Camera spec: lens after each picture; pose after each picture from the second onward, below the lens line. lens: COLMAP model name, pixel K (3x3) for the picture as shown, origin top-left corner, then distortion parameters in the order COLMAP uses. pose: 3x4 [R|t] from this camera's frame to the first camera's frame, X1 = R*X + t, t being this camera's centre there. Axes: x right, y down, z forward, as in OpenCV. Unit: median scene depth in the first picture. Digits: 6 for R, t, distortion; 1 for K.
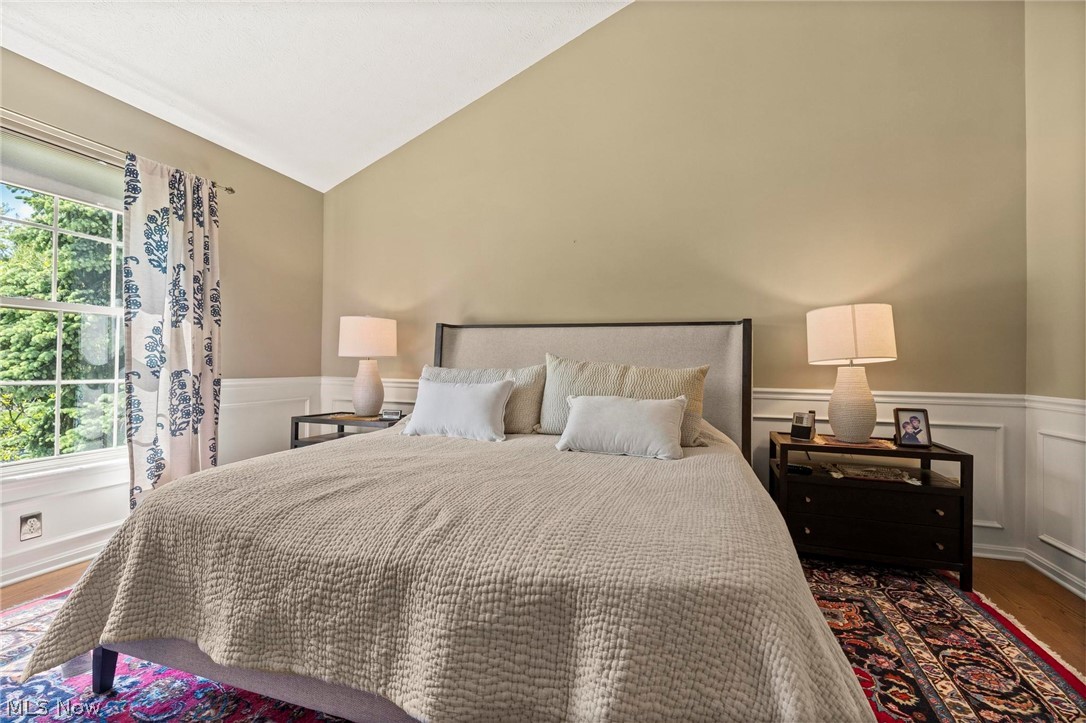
lens RADIAL K [[483.0, 0, 545.7], [0, 483.0, 363.1], [0, 0, 1]] dist [0.010367, -0.002959]
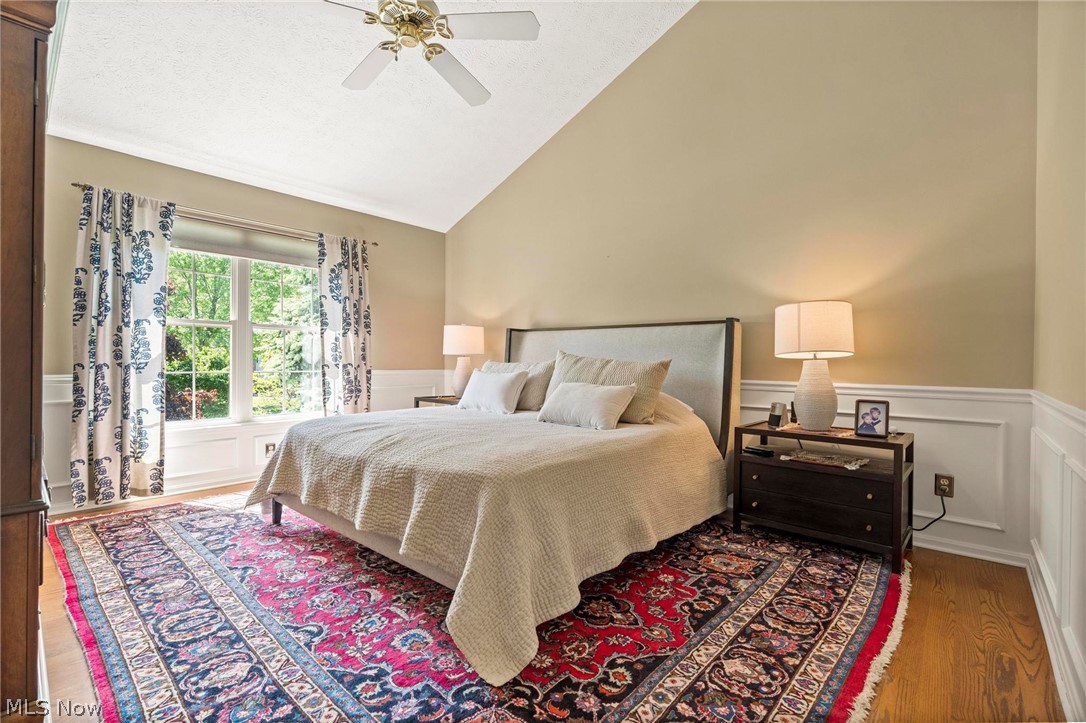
lens RADIAL K [[483.0, 0, 536.8], [0, 483.0, 361.0], [0, 0, 1]] dist [0.010367, -0.002959]
pose [[0.920078, -0.002013, -0.391731, 0.488961], [0.002255, 0.999997, 0.000157, 0.007487], [0.391729, -0.001028, 0.920080, -0.233452]]
